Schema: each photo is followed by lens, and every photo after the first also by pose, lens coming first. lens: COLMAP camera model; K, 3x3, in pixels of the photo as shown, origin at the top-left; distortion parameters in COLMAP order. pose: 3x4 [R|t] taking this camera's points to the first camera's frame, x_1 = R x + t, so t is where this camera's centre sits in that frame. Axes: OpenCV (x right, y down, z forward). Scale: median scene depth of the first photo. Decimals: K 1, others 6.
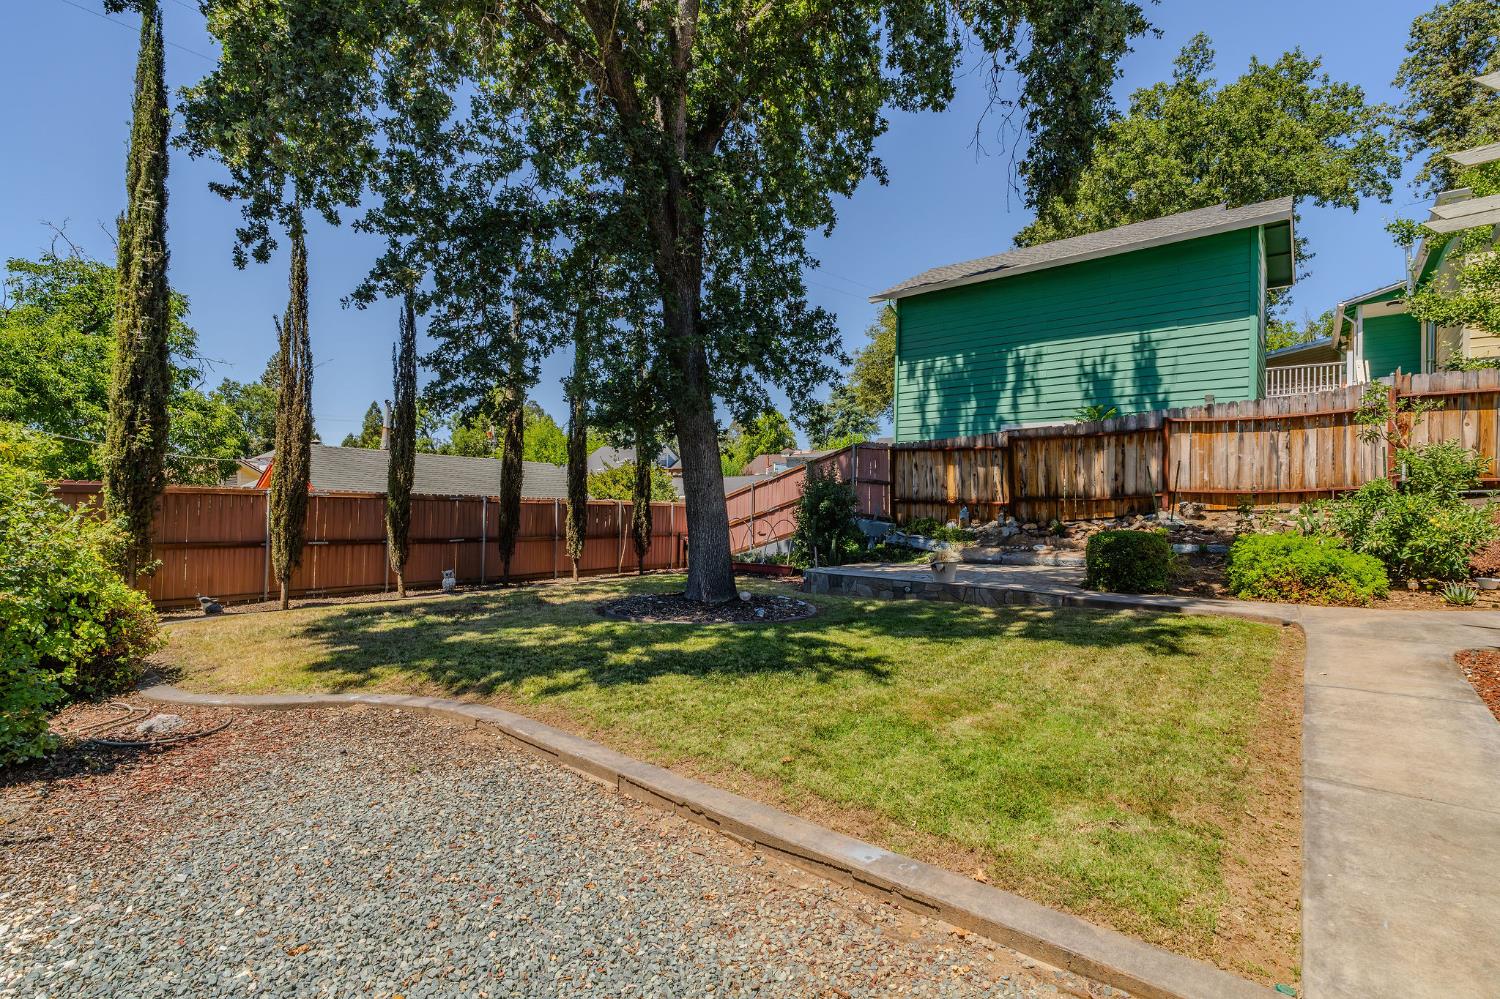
lens RADIAL K [[632.9, 0, 749.4], [0, 632.9, 503.0], [0, 0, 1]] dist [0.000745, 0.000042]
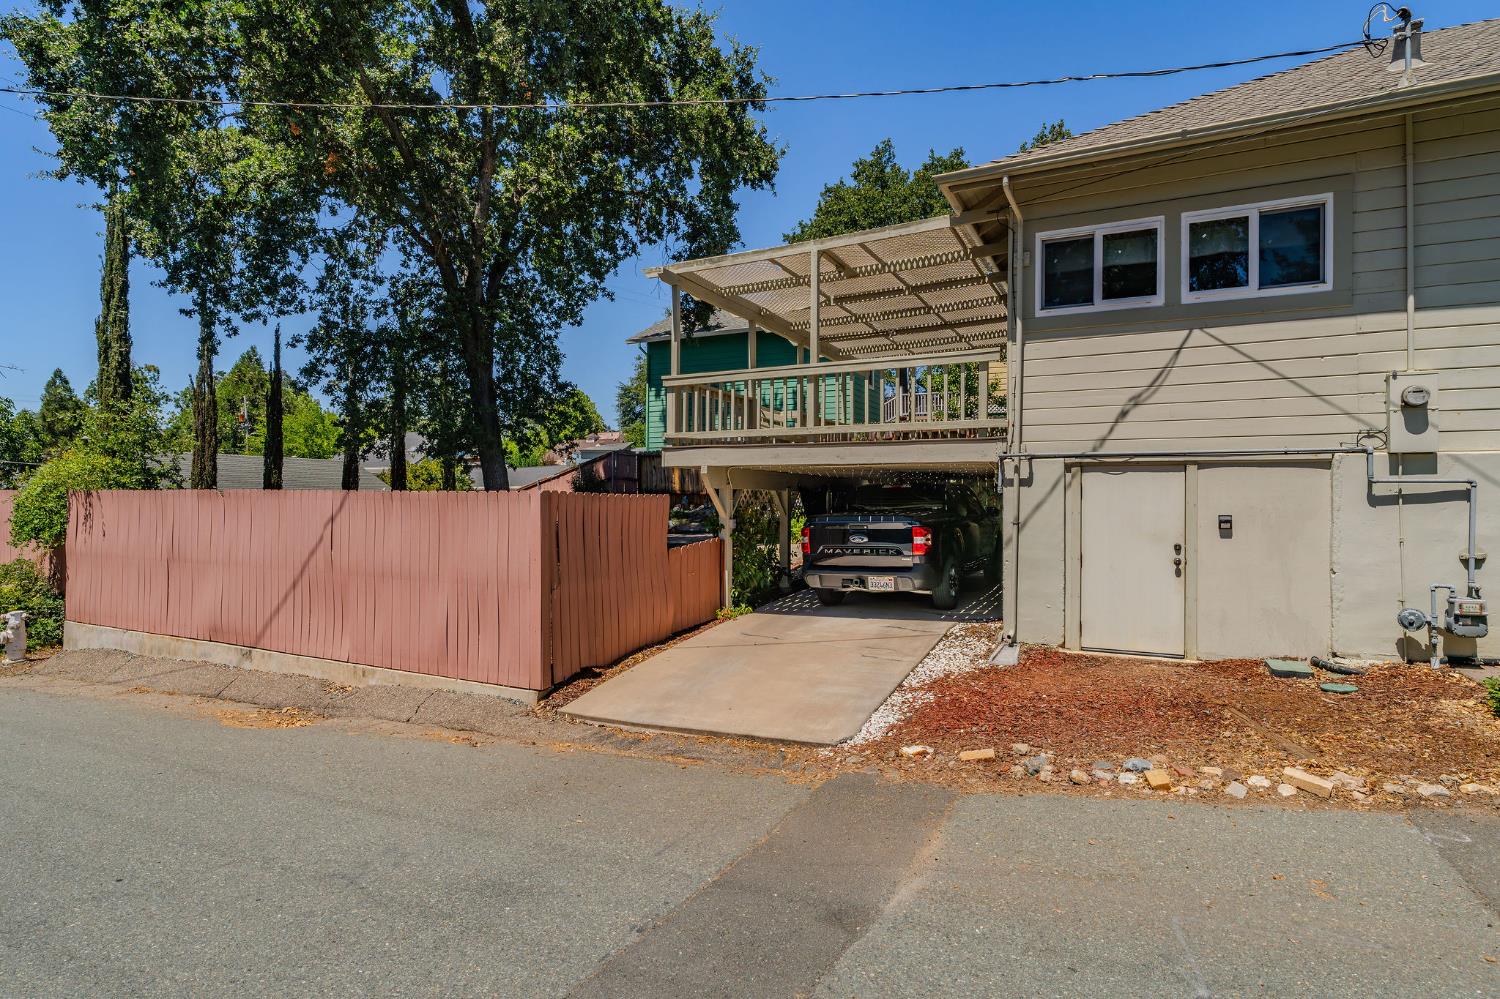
lens RADIAL K [[748.1, 0, 746.0], [0, 748.1, 492.8], [0, 0, 1]] dist [-0.002303, -0.000491]
pose [[0.970266, -0.015373, 0.241552, 0.085103], [0.014194, 0.999877, 0.006619, -0.016598], [-0.241624, -0.002993, 0.970365, -1.036678]]
